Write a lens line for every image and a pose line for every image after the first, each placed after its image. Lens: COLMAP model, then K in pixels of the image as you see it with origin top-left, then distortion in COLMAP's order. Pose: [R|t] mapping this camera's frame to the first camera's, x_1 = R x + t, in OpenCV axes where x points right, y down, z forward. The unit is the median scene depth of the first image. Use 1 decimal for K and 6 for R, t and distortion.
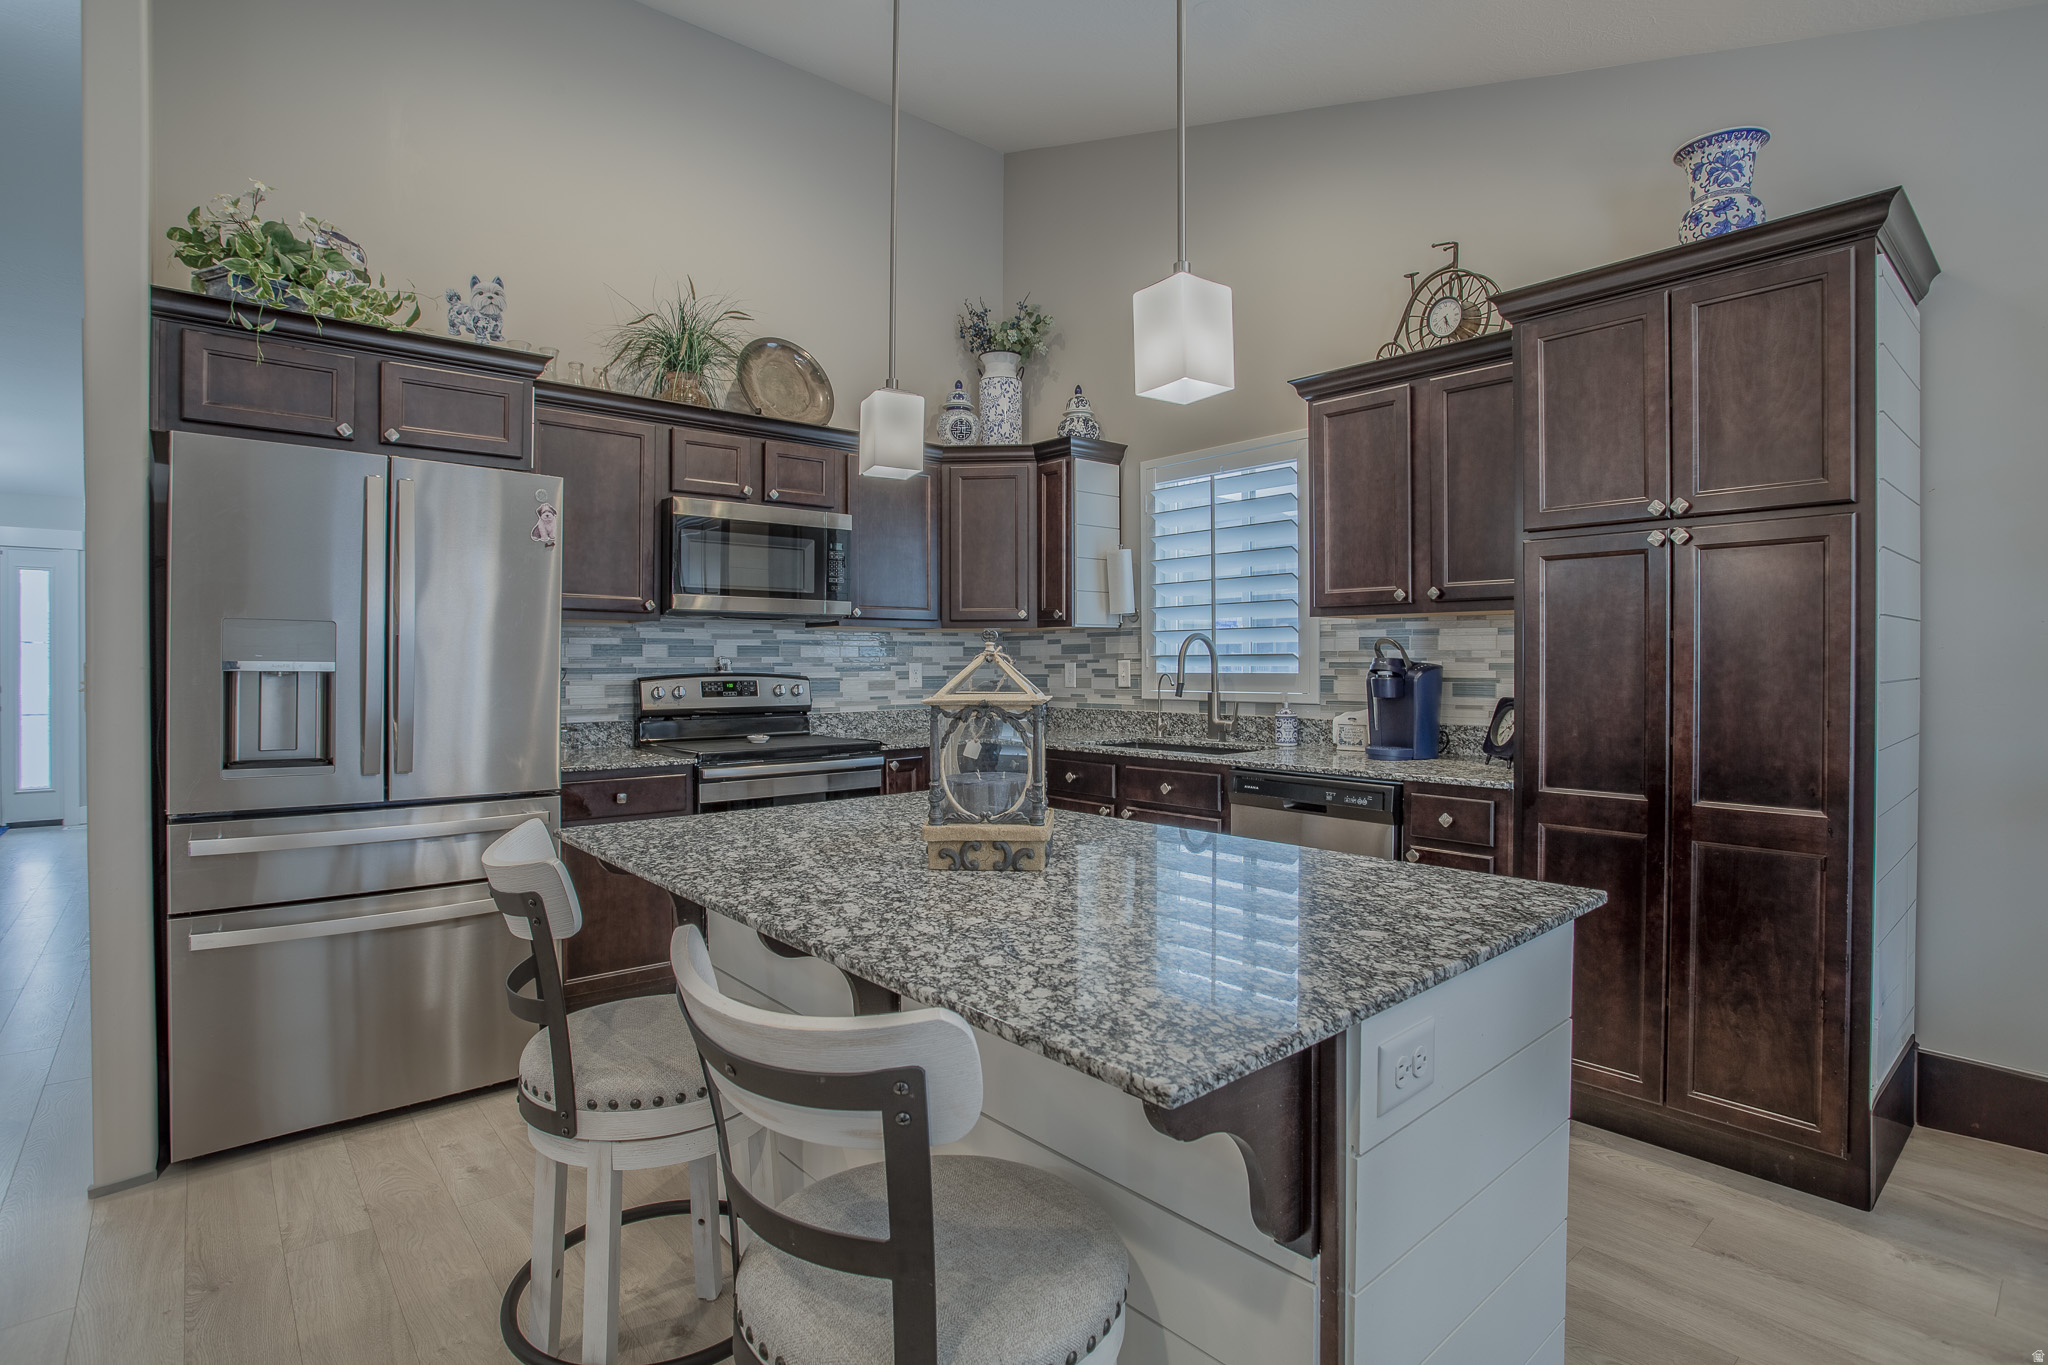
lens RADIAL K [[976.8, 0, 1030.6], [0, 976.8, 661.7], [0, 0, 1]] dist [-0.006579, -0.000364]
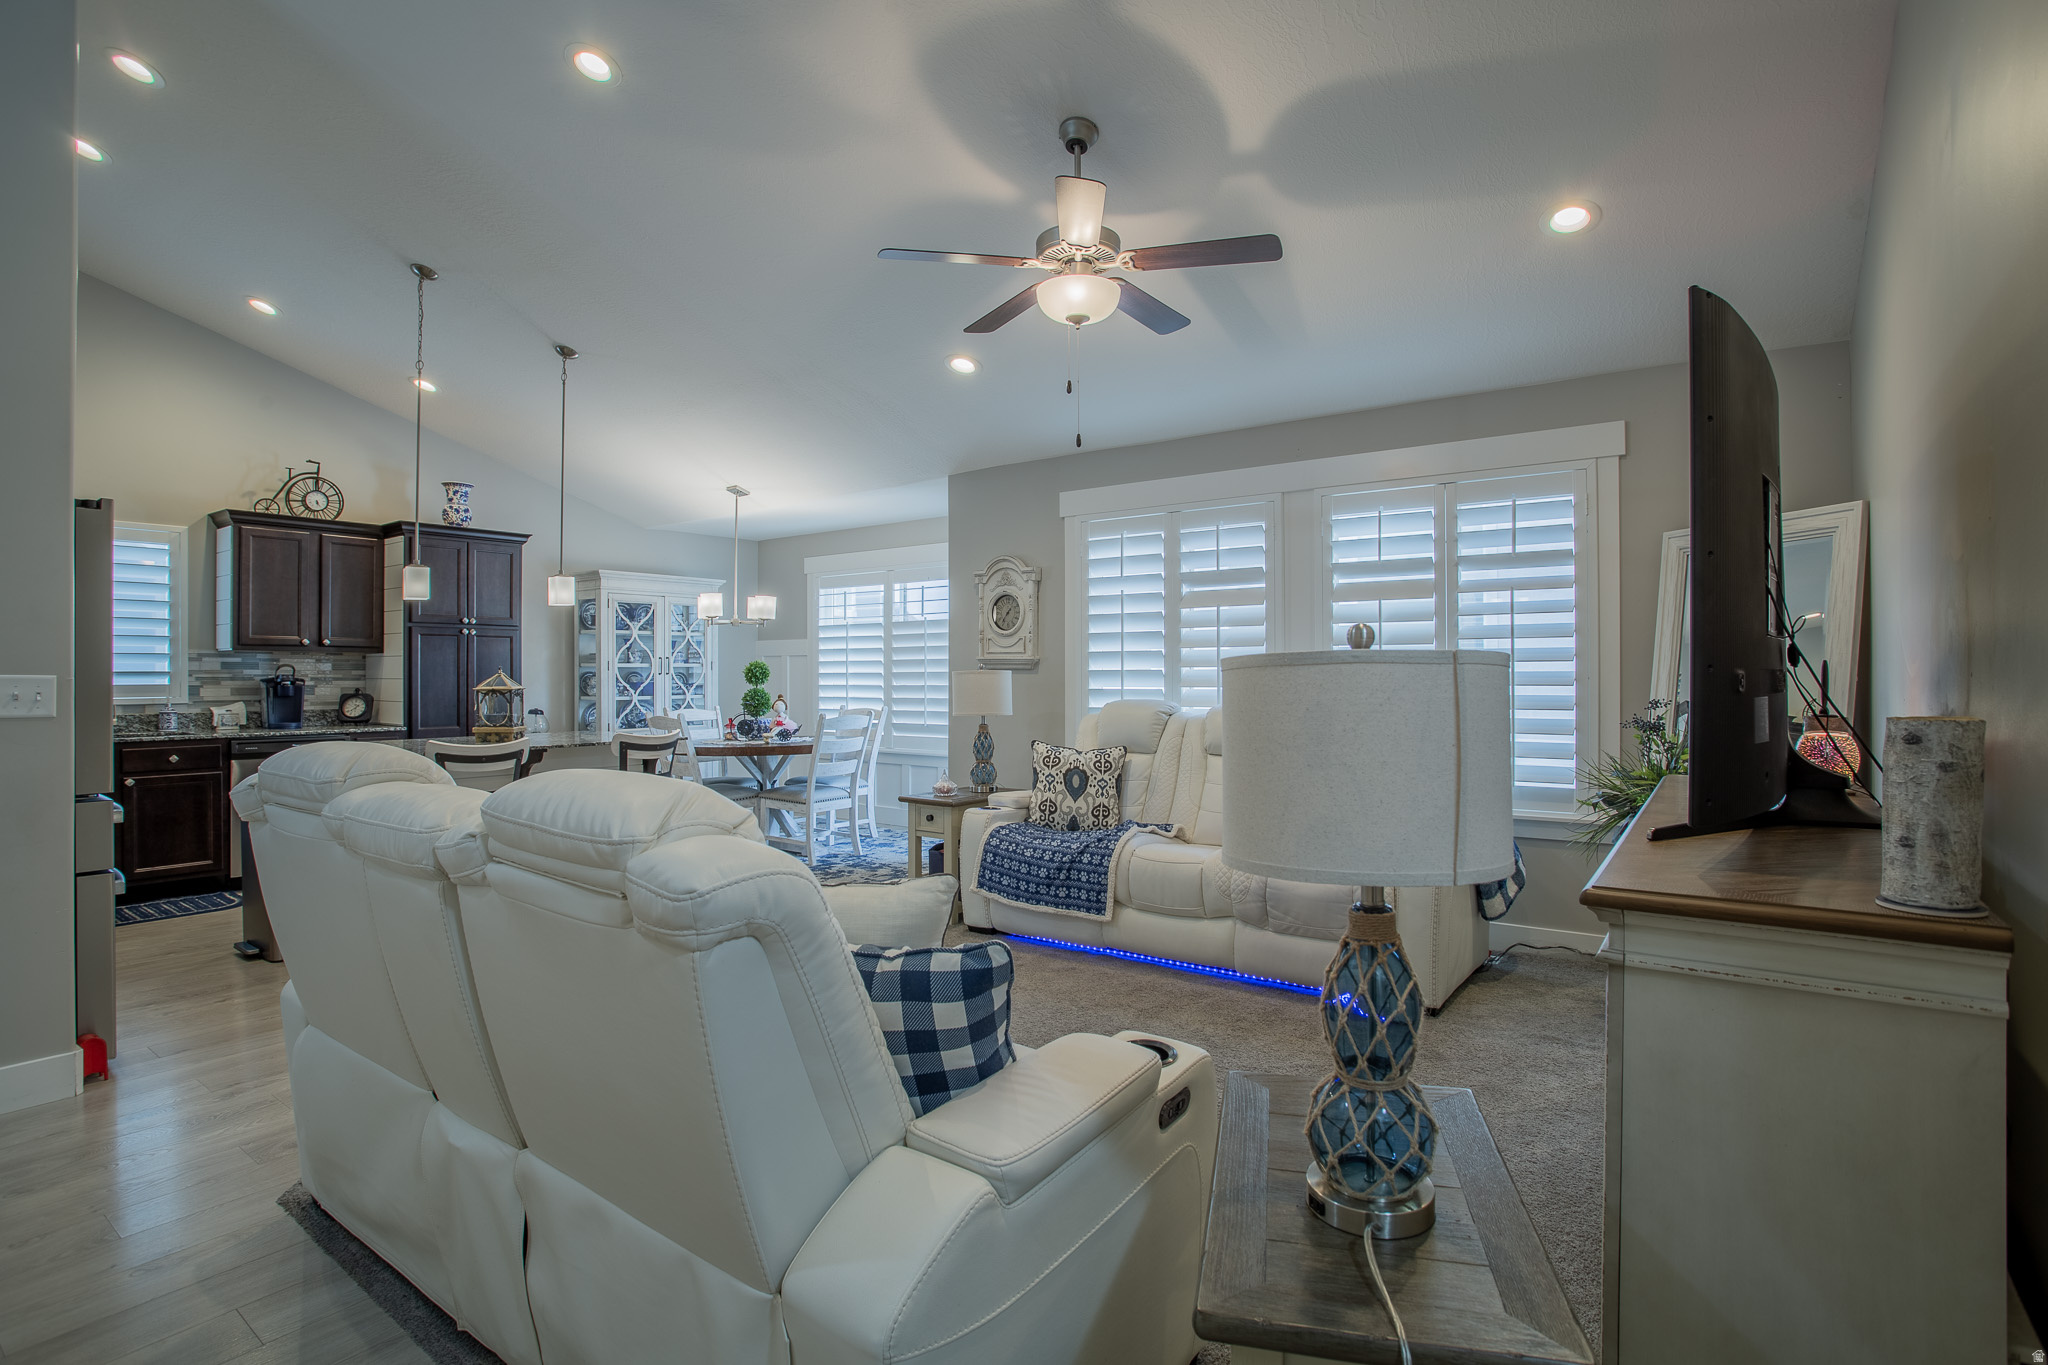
lens RADIAL K [[976.8, 0, 1028.0], [0, 976.8, 674.7], [0, 0, 1]] dist [-0.006579, -0.000364]
pose [[-0.191763, -0.001604, 0.981440, -2.009127], [0.005082, 0.999984, 0.002628, -0.000815], [-0.981428, 0.005491, -0.191752, -0.048194]]
